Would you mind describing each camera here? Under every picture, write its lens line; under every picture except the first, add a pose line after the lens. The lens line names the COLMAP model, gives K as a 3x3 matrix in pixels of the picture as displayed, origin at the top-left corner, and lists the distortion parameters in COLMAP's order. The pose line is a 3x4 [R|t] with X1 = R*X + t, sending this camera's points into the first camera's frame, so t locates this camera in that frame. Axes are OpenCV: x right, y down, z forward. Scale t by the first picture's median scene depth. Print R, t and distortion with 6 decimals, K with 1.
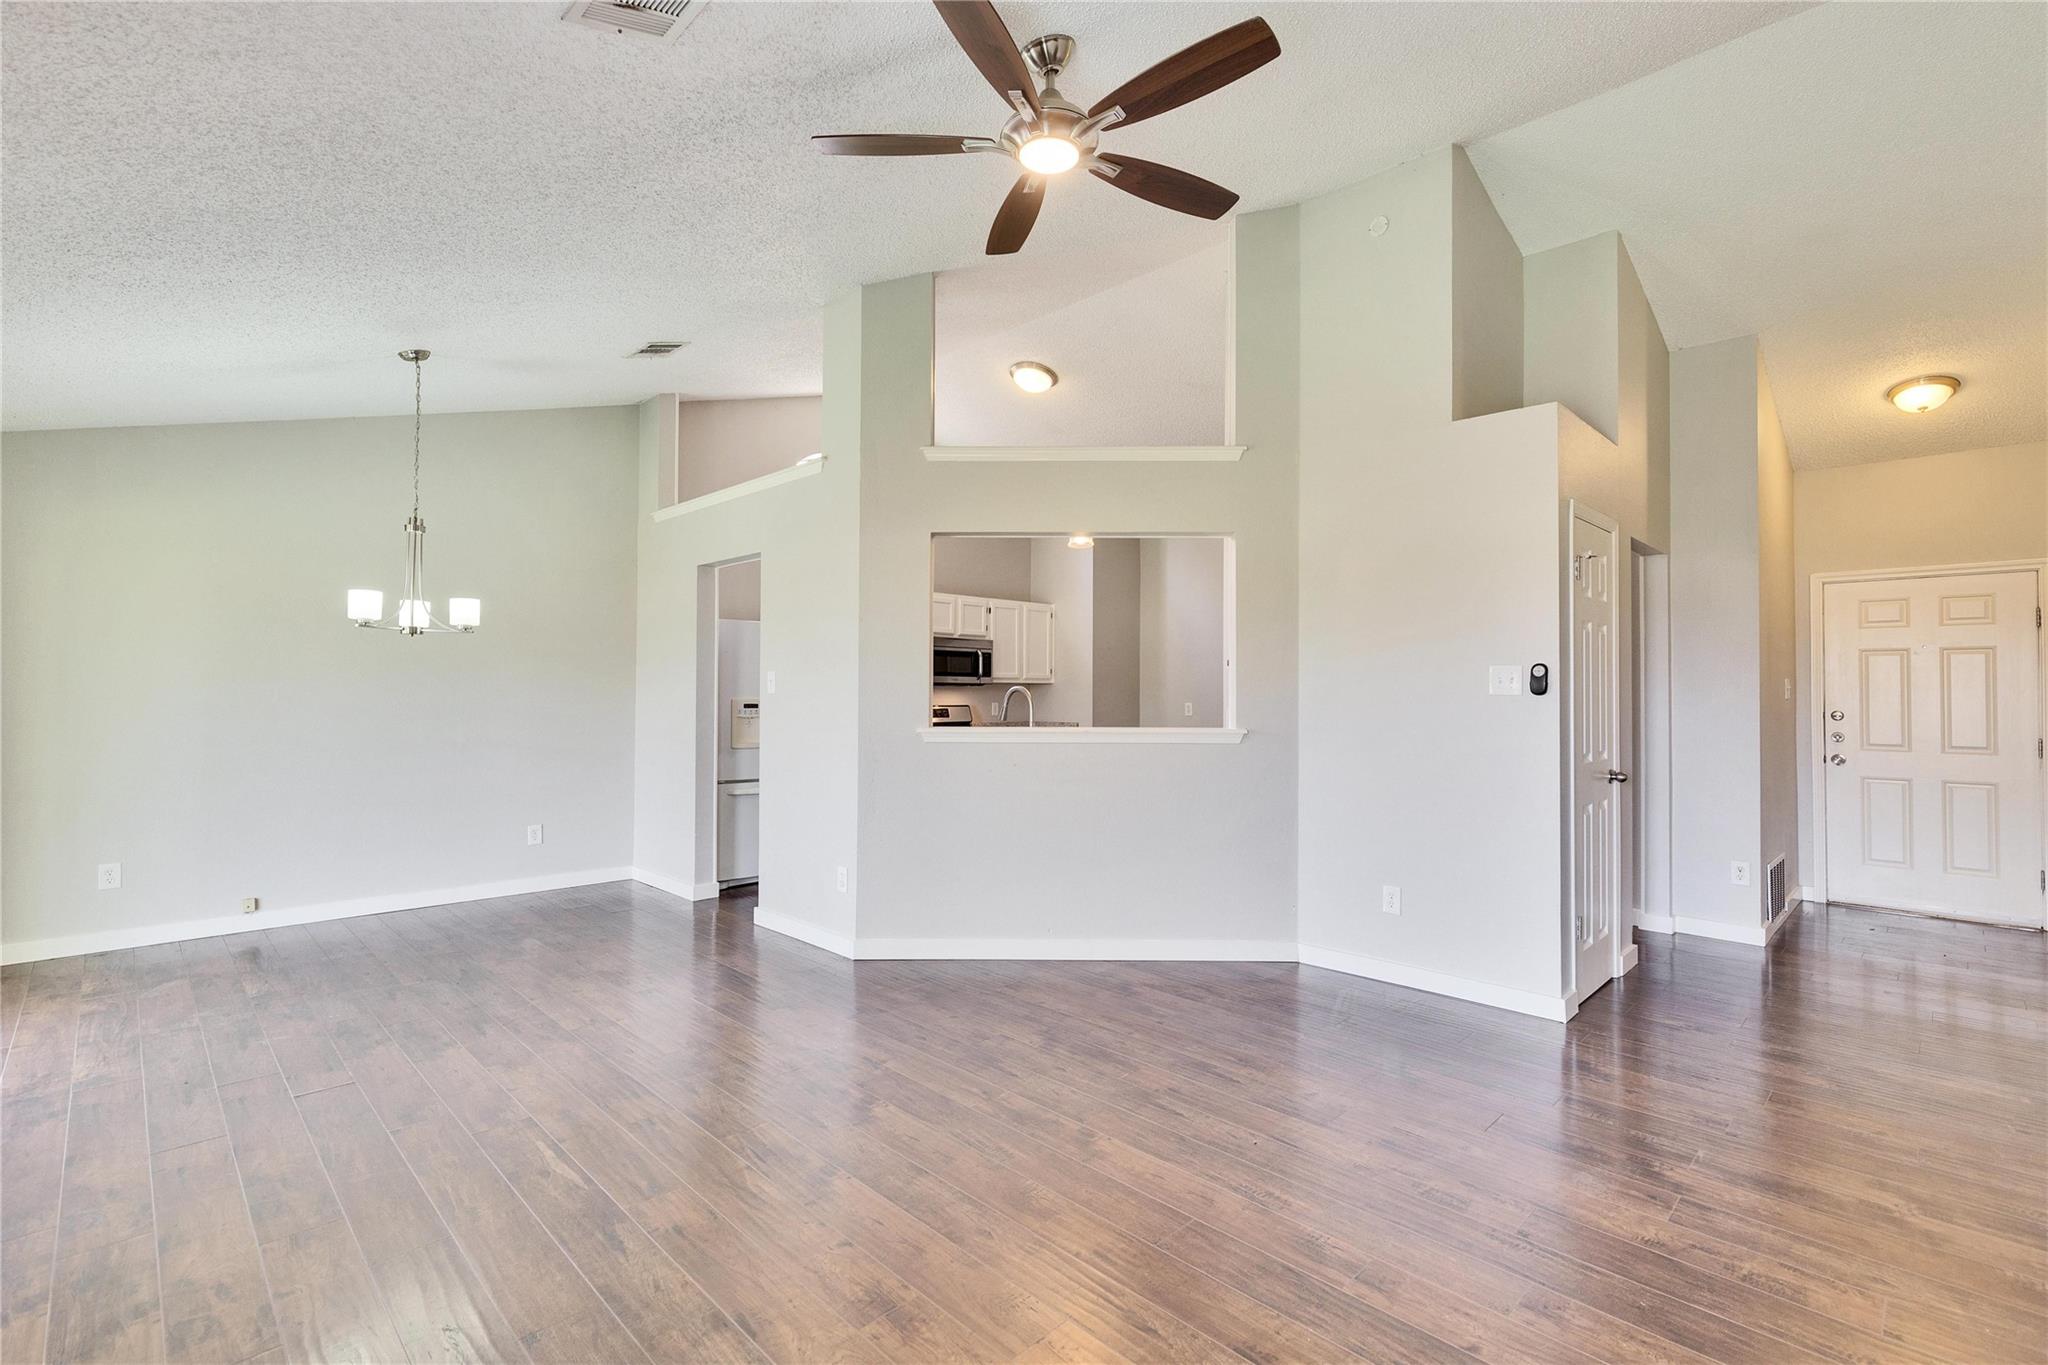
lens RADIAL K [[925.1, 0, 1026.2], [0, 925.1, 673.9], [0, 0, 1]] dist [0.005294, -0.000368]
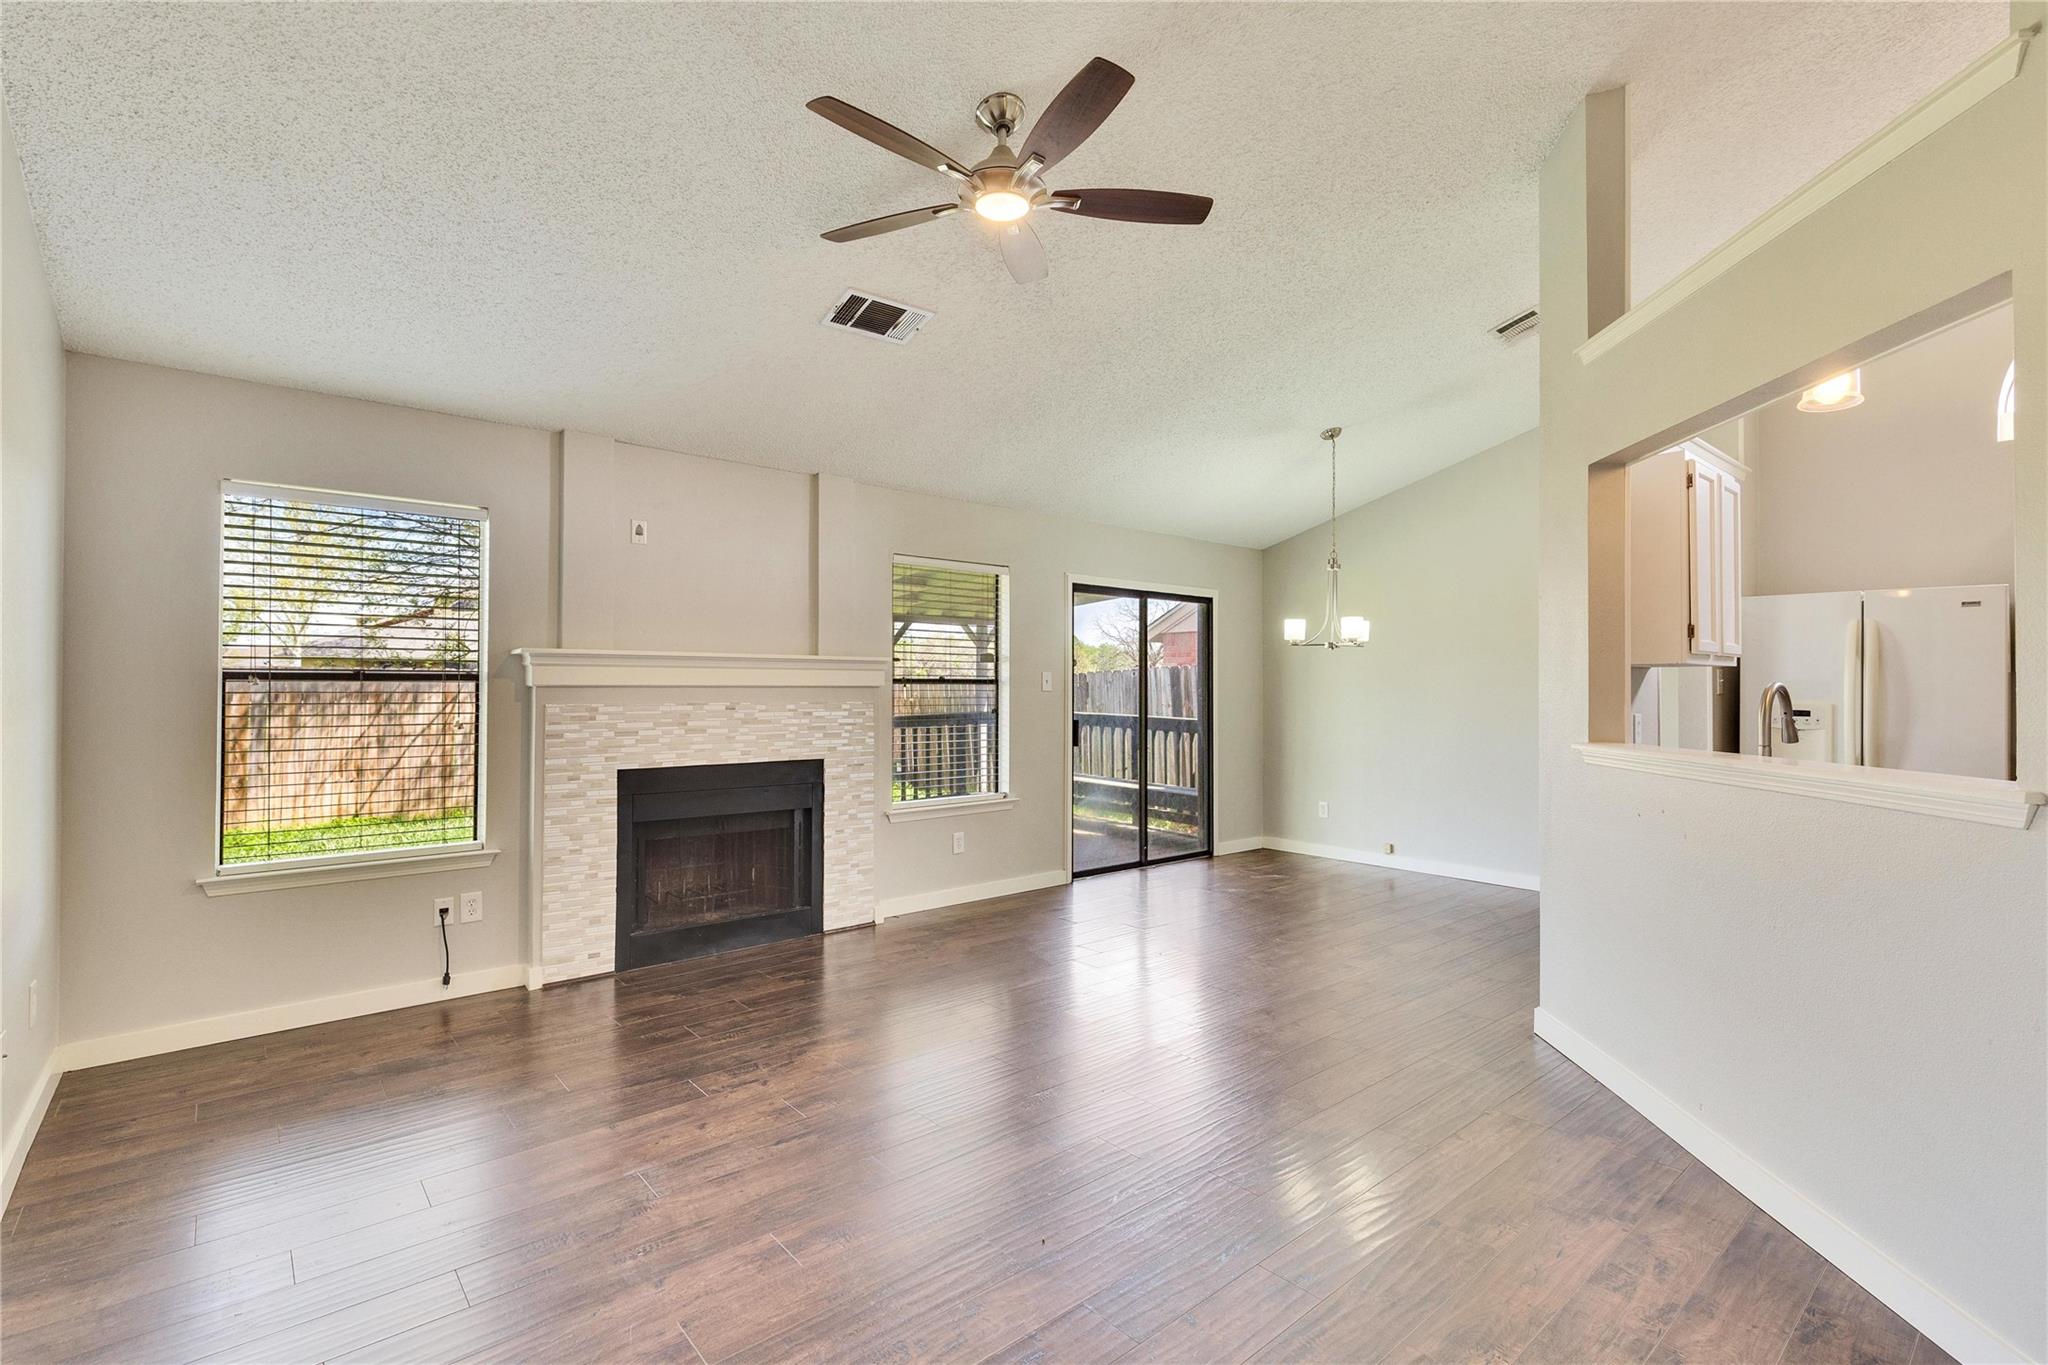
lens RADIAL K [[925.1, 0, 1021.2], [0, 925.1, 675.6], [0, 0, 1]] dist [0.005294, -0.000368]
pose [[-0.074469, -0.018733, -0.997047, 0.855904], [0.012865, 0.999722, -0.019744, 0.019994], [0.997140, -0.014297, -0.074207, 0.838527]]
